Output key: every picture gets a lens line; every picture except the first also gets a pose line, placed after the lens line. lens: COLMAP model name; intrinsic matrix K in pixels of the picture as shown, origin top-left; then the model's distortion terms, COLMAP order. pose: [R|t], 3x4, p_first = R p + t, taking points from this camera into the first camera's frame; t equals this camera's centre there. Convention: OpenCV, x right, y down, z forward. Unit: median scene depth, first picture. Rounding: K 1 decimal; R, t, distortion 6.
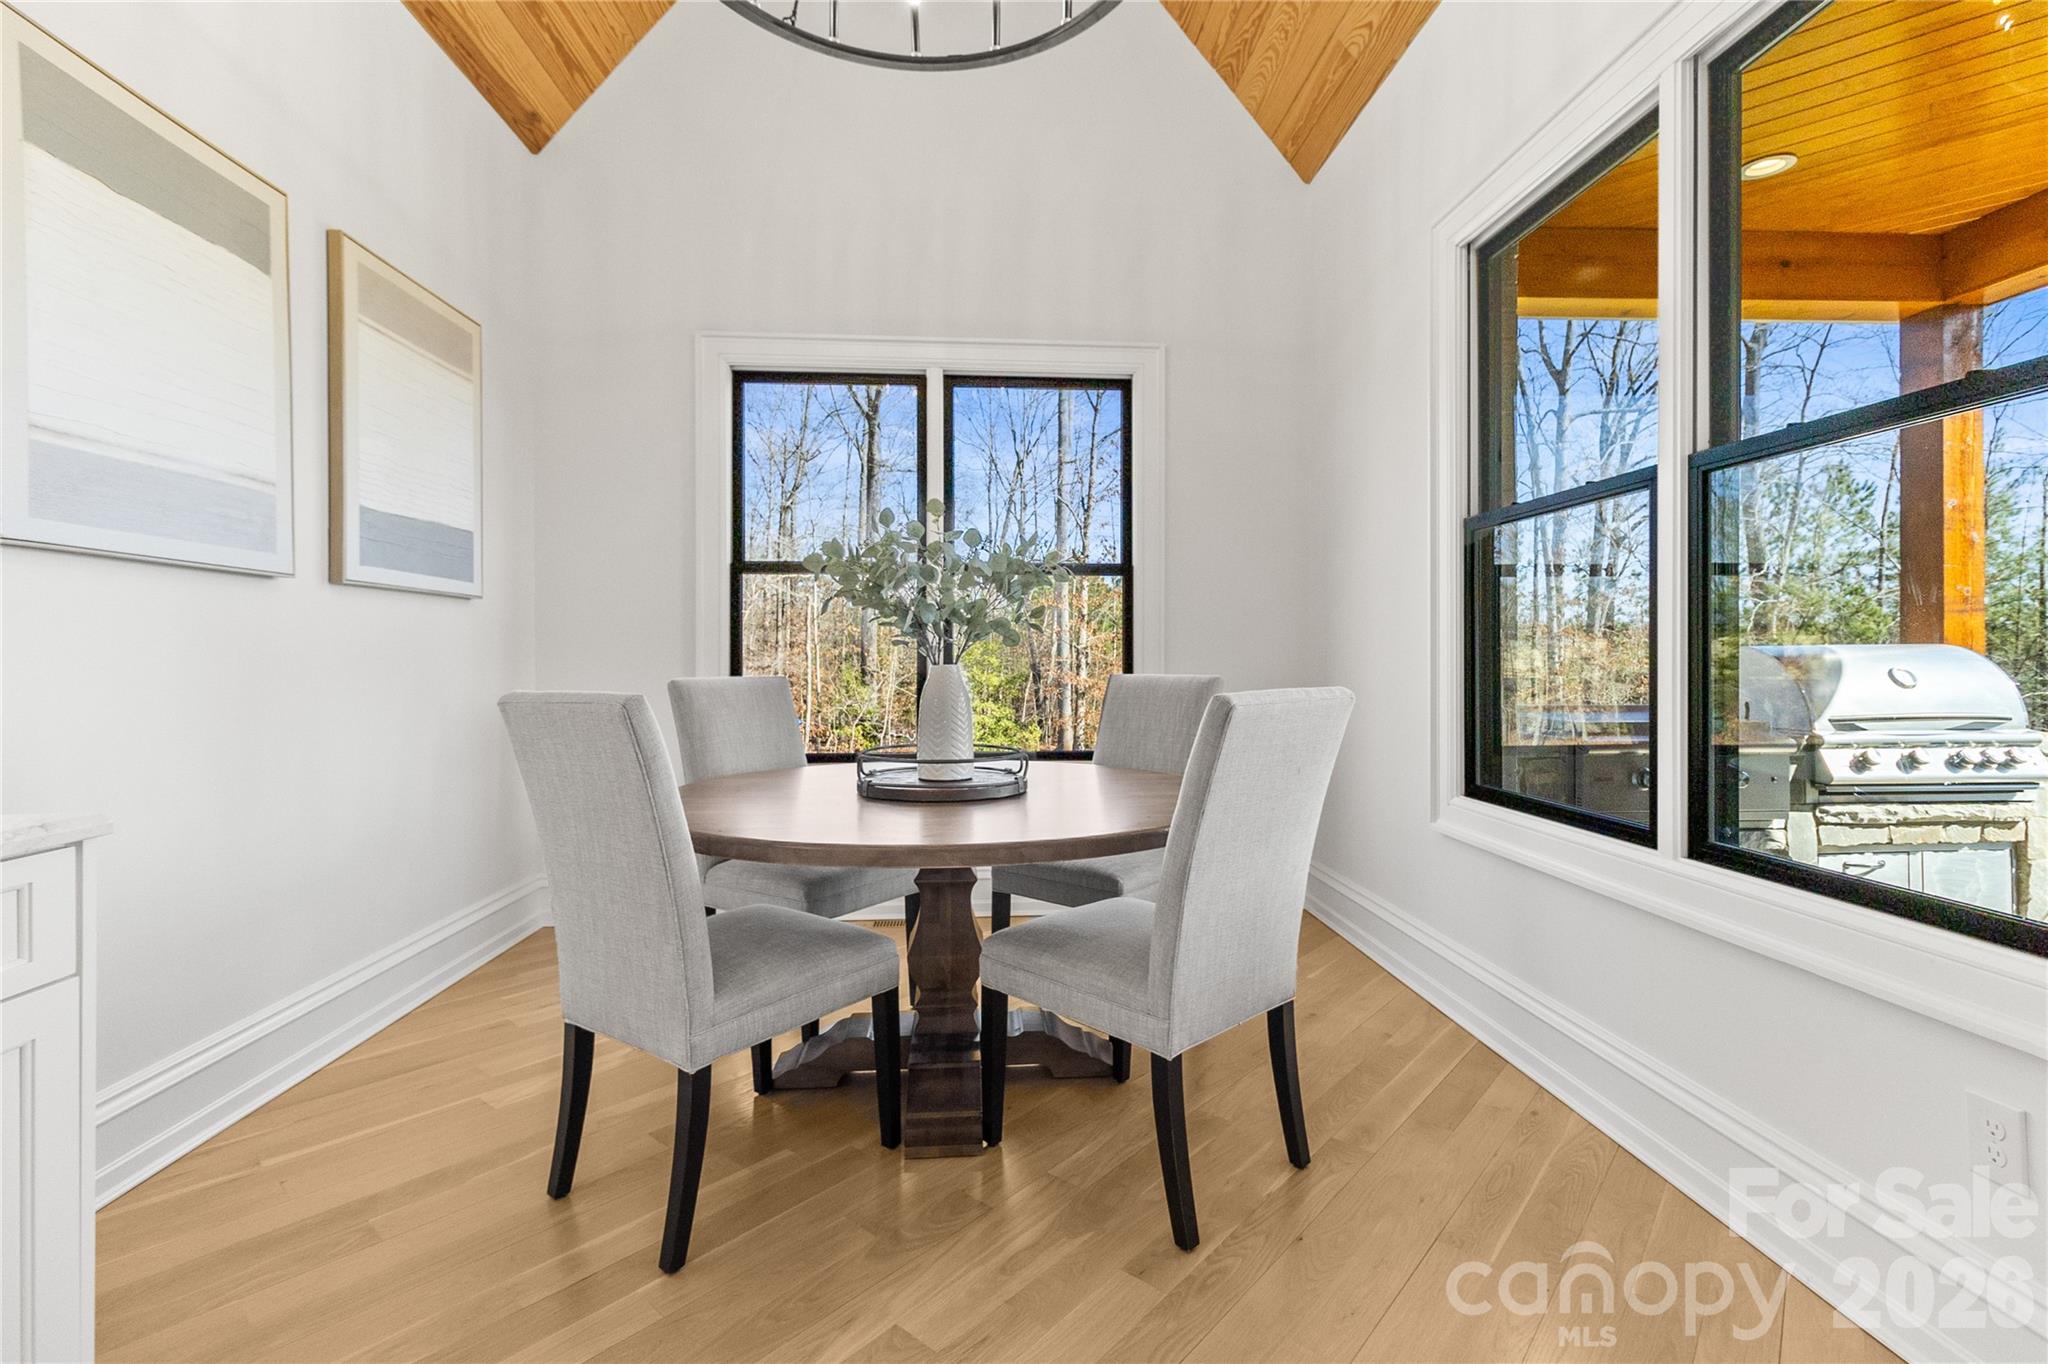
lens RADIAL K [[951.1, 0, 1032.1], [0, 951.1, 672.4], [0, 0, 1]] dist [0.002073, 0.000289]
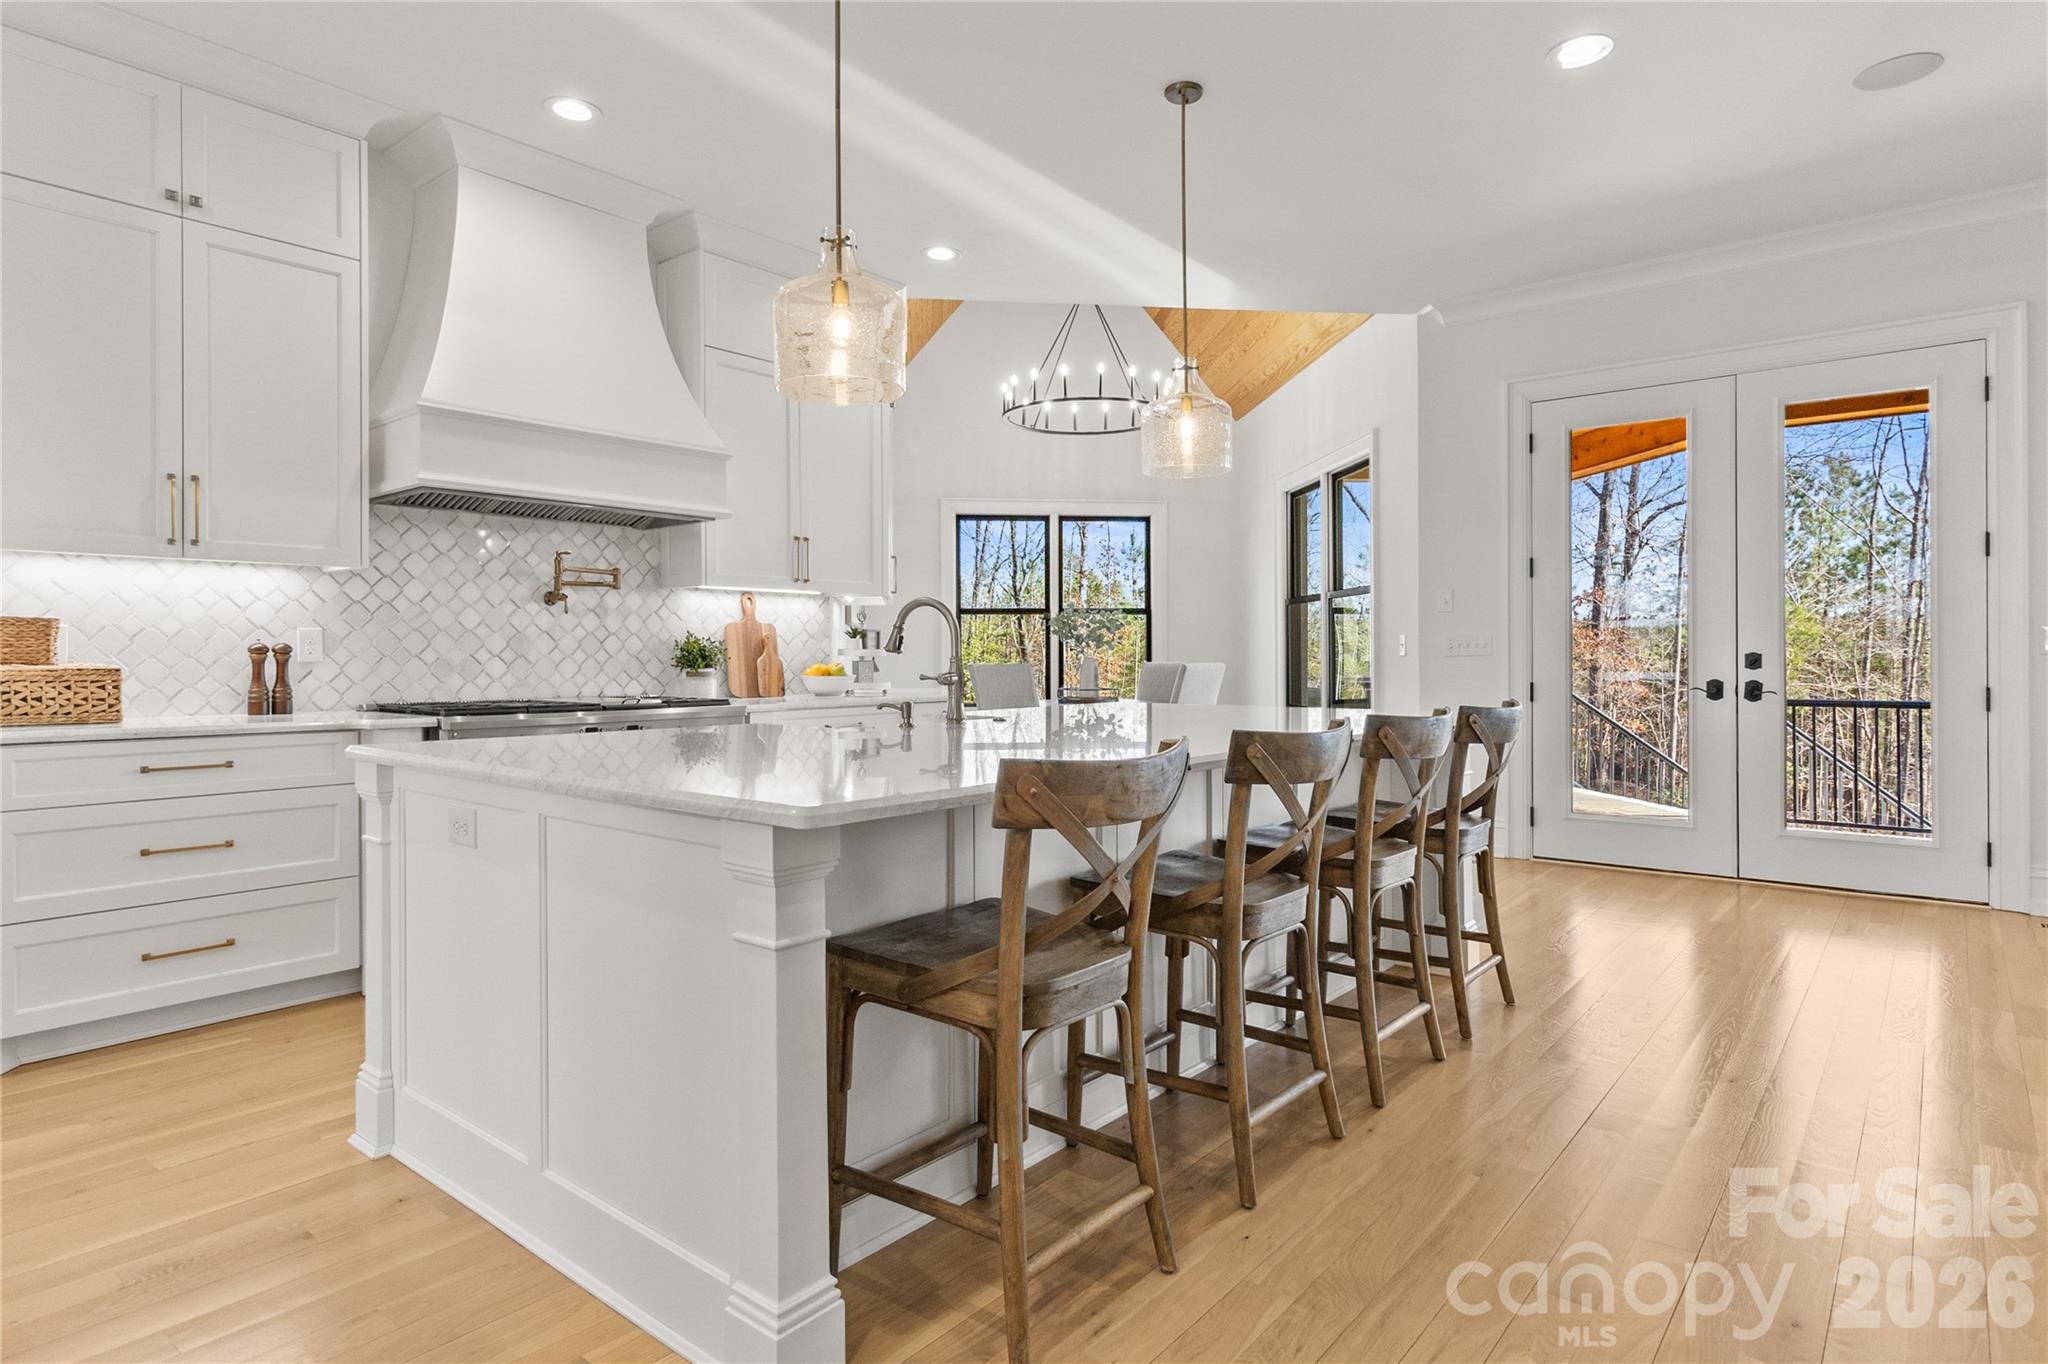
lens RADIAL K [[1113.4, 0, 1031.3], [0, 1113.4, 656.2], [0, 0, 1]] dist [0.001644, 0.000009]
pose [[0.999719, -0.002340, 0.023597, -0.214059], [0.002672, 0.999897, -0.014072, 0.021804], [-0.023562, 0.014131, 0.999623, -1.422993]]
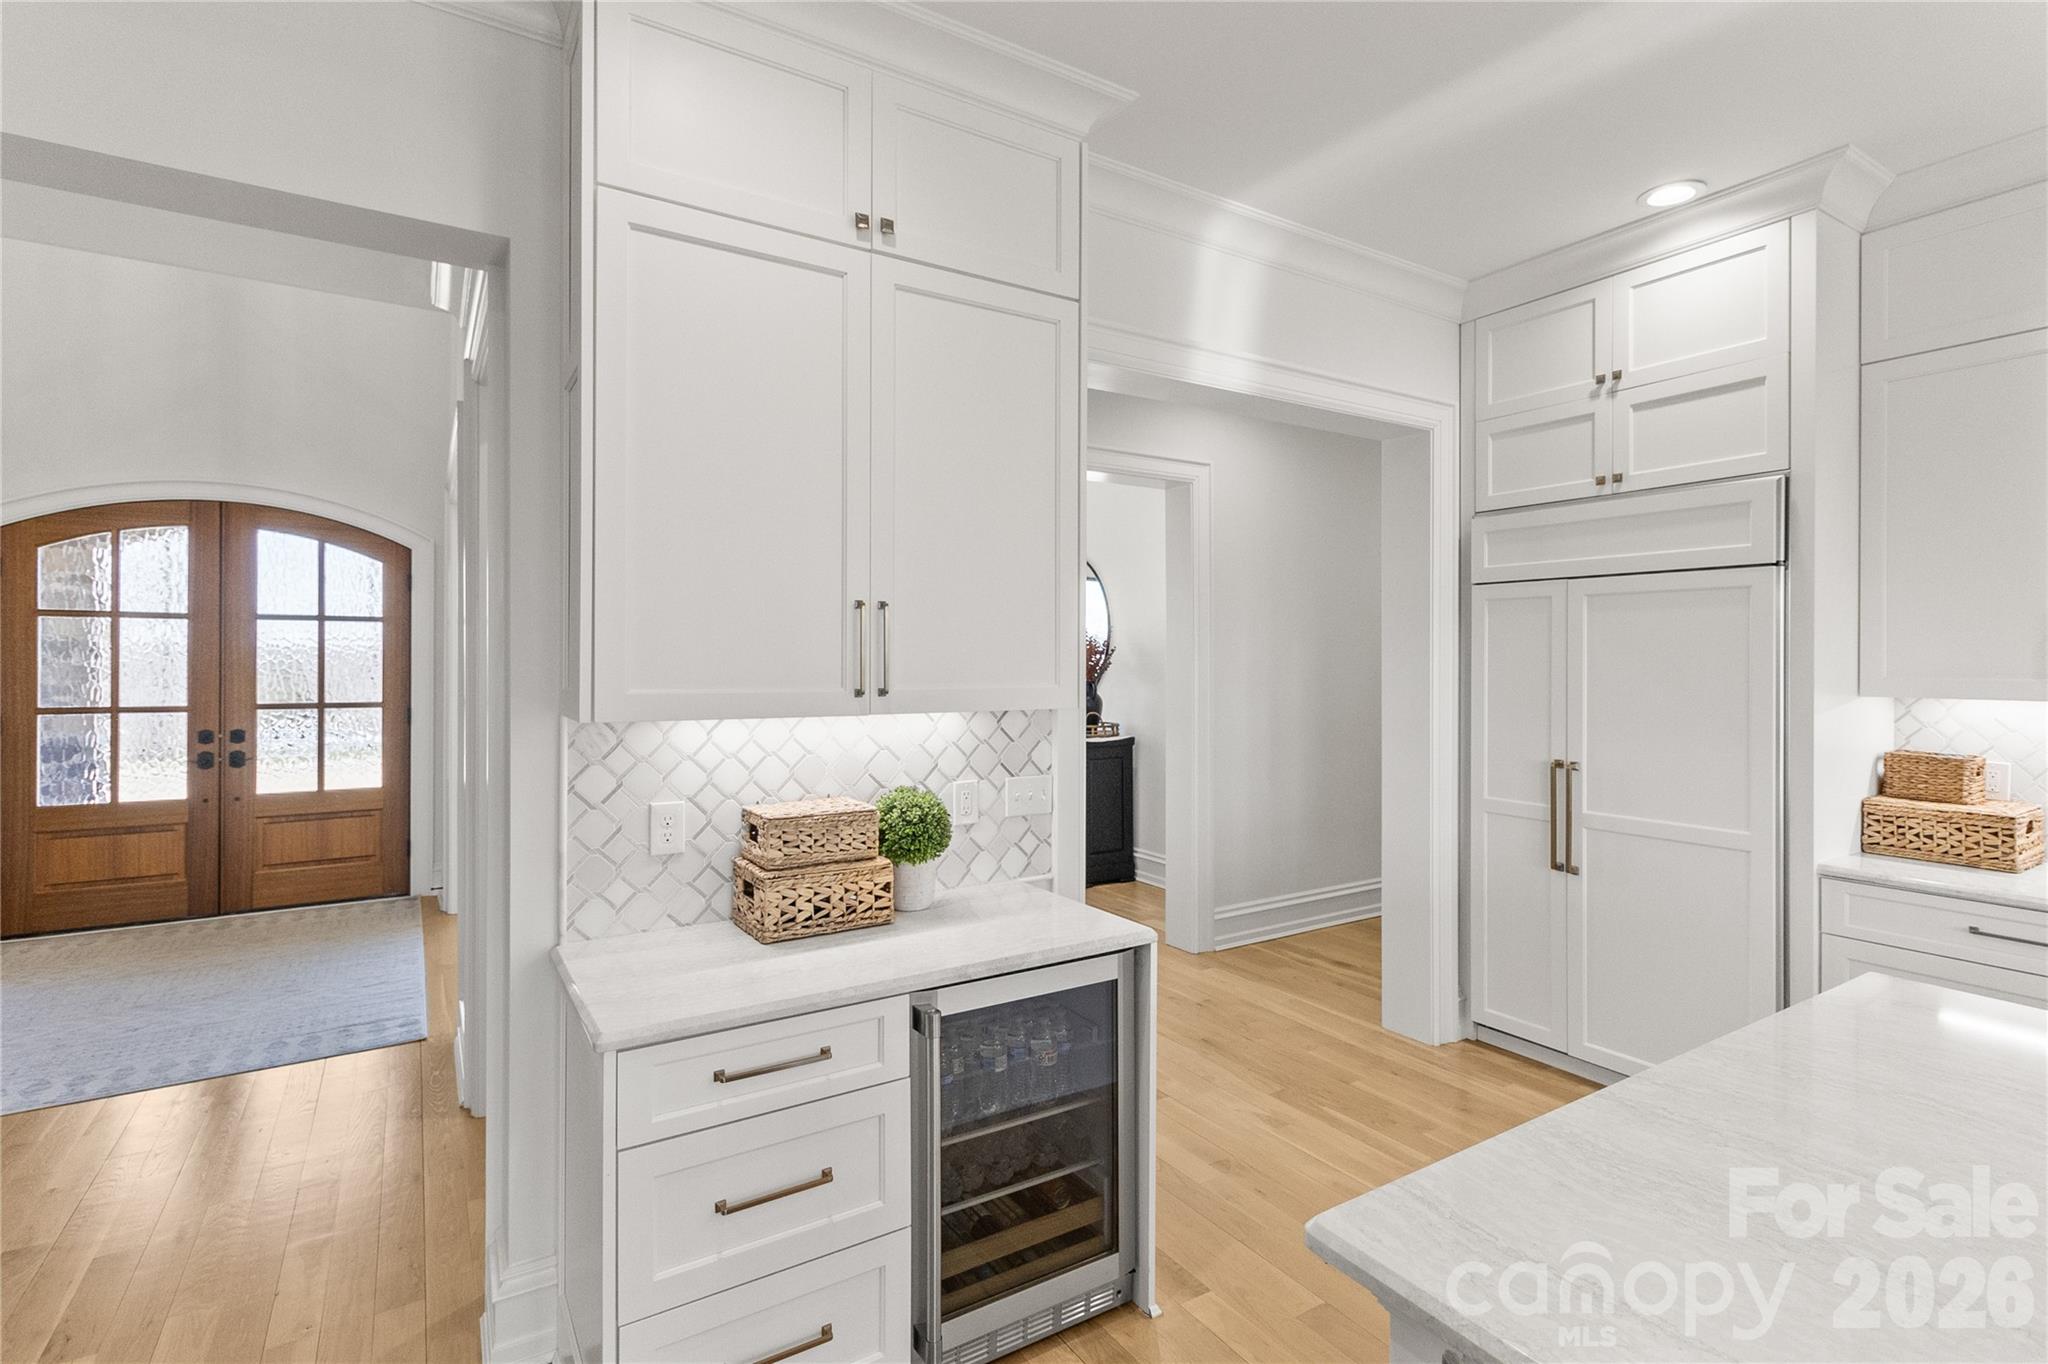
lens RADIAL K [[973.6, 0, 1037.7], [0, 973.6, 658.1], [0, 0, 1]] dist [-0.001029, 0.000329]
pose [[-0.284948, 0.001609, -0.958542, -0.001277], [-0.013849, 0.999887, 0.005795, -0.092009], [0.958443, 0.014926, -0.284894, -1.049369]]
